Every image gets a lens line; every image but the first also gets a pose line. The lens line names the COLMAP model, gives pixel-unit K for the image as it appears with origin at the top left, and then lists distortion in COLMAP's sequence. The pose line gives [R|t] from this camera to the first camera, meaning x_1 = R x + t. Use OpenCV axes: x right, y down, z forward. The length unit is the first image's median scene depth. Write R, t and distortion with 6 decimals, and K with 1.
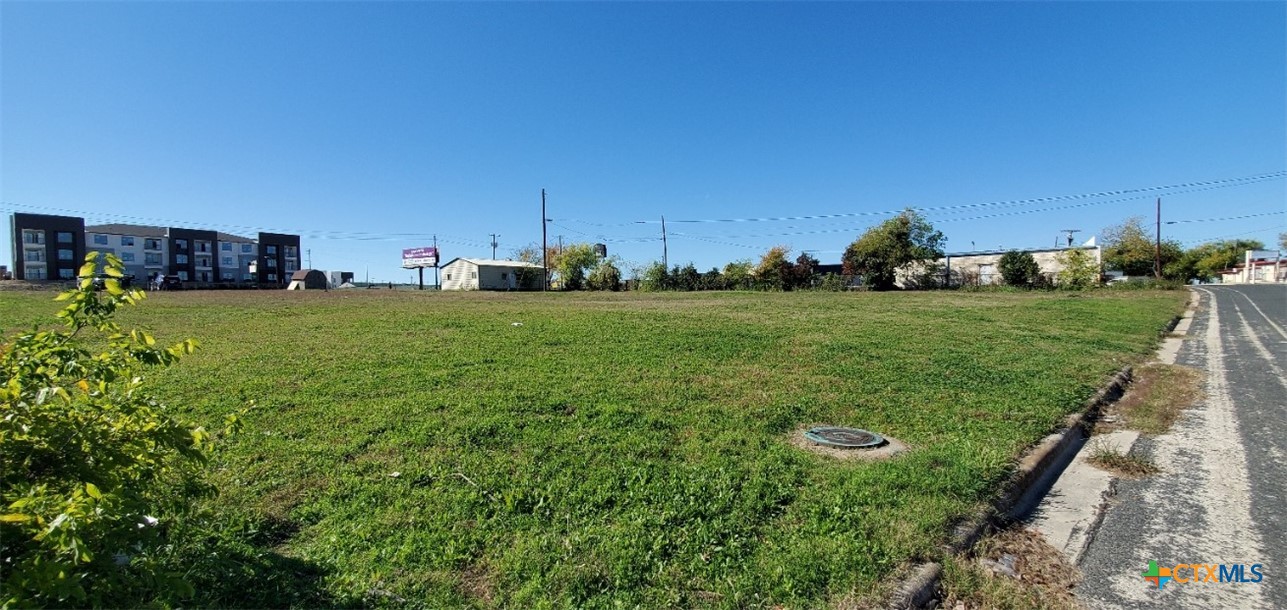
lens RADIAL K [[521.2, 0, 643.8], [0, 521.2, 301.4], [0, 0, 1]] dist [0.003555, -0.000790]
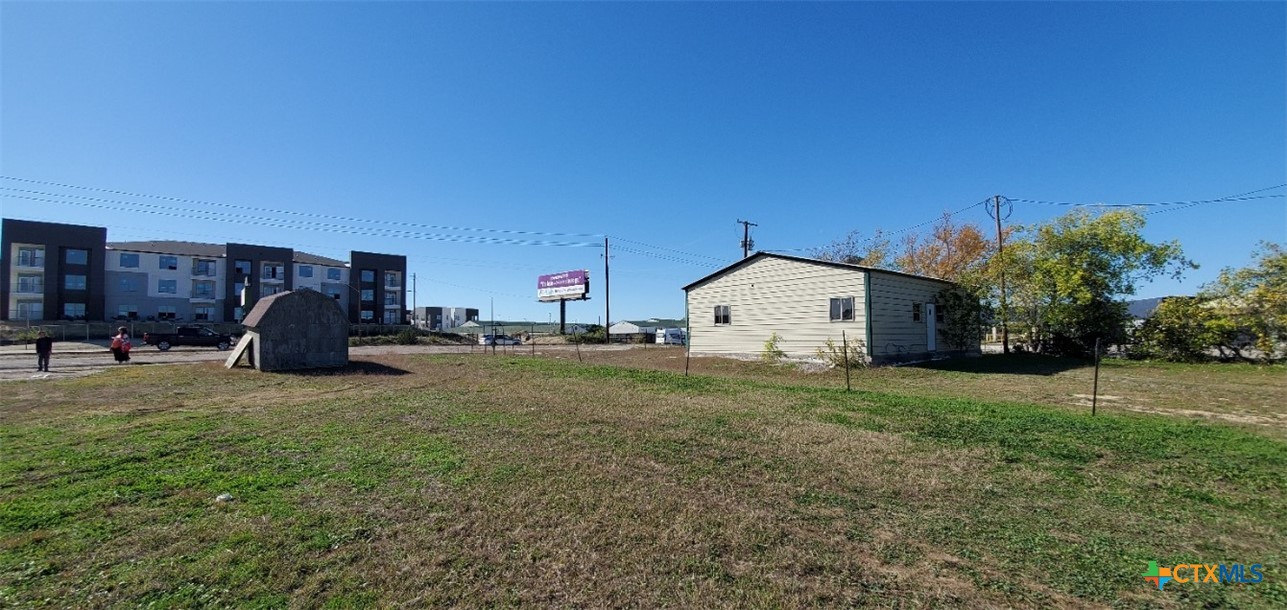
lens RADIAL K [[521.2, 0, 643.4], [0, 521.2, 315.3], [0, 0, 1]] dist [0.003555, -0.000790]
pose [[0.978247, -0.002759, -0.207426, -0.235759], [-0.006040, 0.999109, -0.041778, -0.022118], [0.207357, 0.042122, 0.977358, 0.452248]]
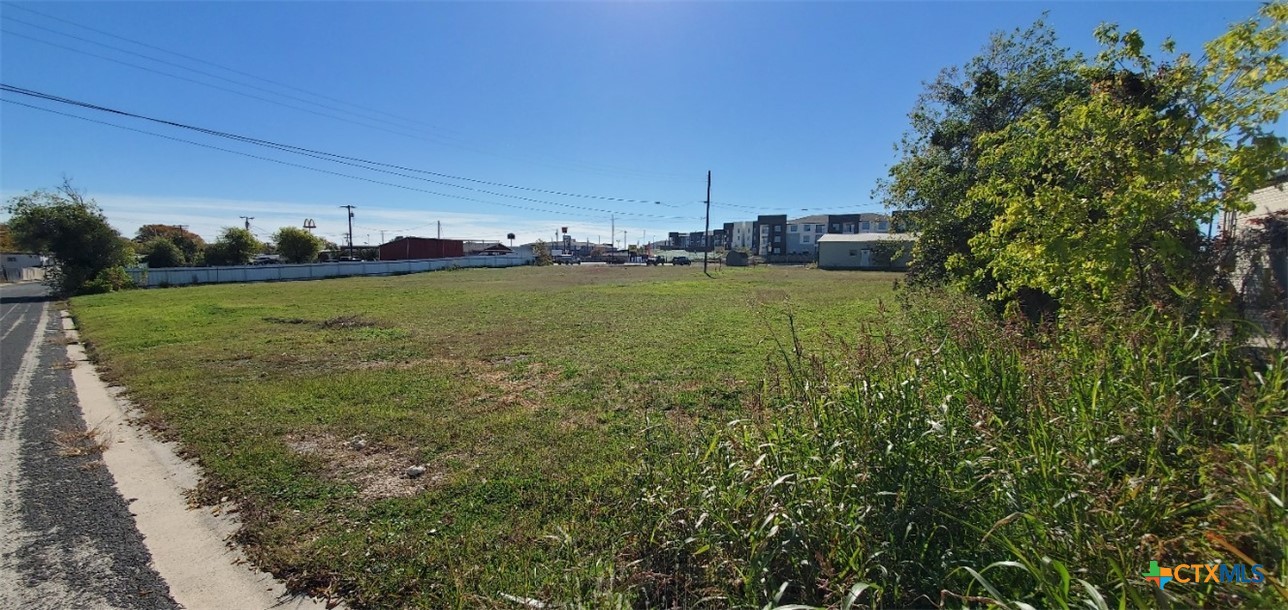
lens RADIAL K [[509.3, 0, 643.1], [0, 509.3, 304.0], [0, 0, 1]] dist [0.000204, 0.000009]
pose [[0.139232, 0.092685, -0.985913, 0.362477], [-0.021958, 0.995654, 0.090500, -0.021654], [0.990016, 0.009048, 0.140662, 0.335081]]
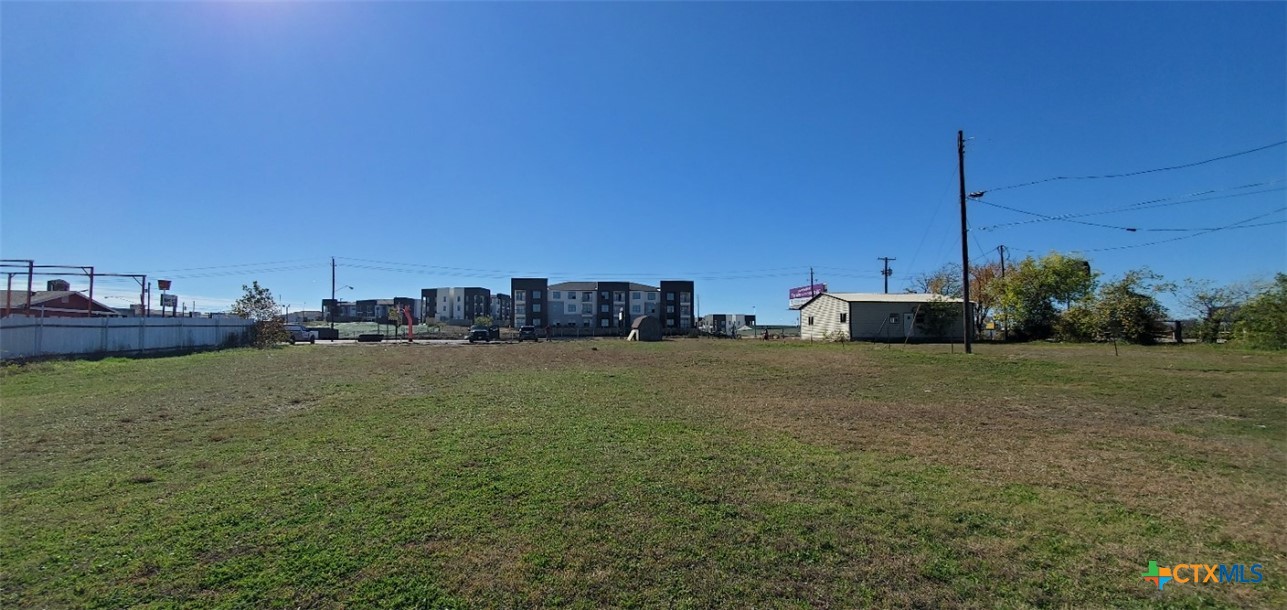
lens RADIAL K [[521.2, 0, 637.1], [0, 521.2, 319.8], [0, 0, 1]] dist [0.003555, -0.000790]
pose [[0.722209, -0.020048, -0.691384, -0.039335], [-0.008064, 0.999268, -0.037399, -0.013599], [0.691628, 0.032586, 0.721519, 0.223510]]
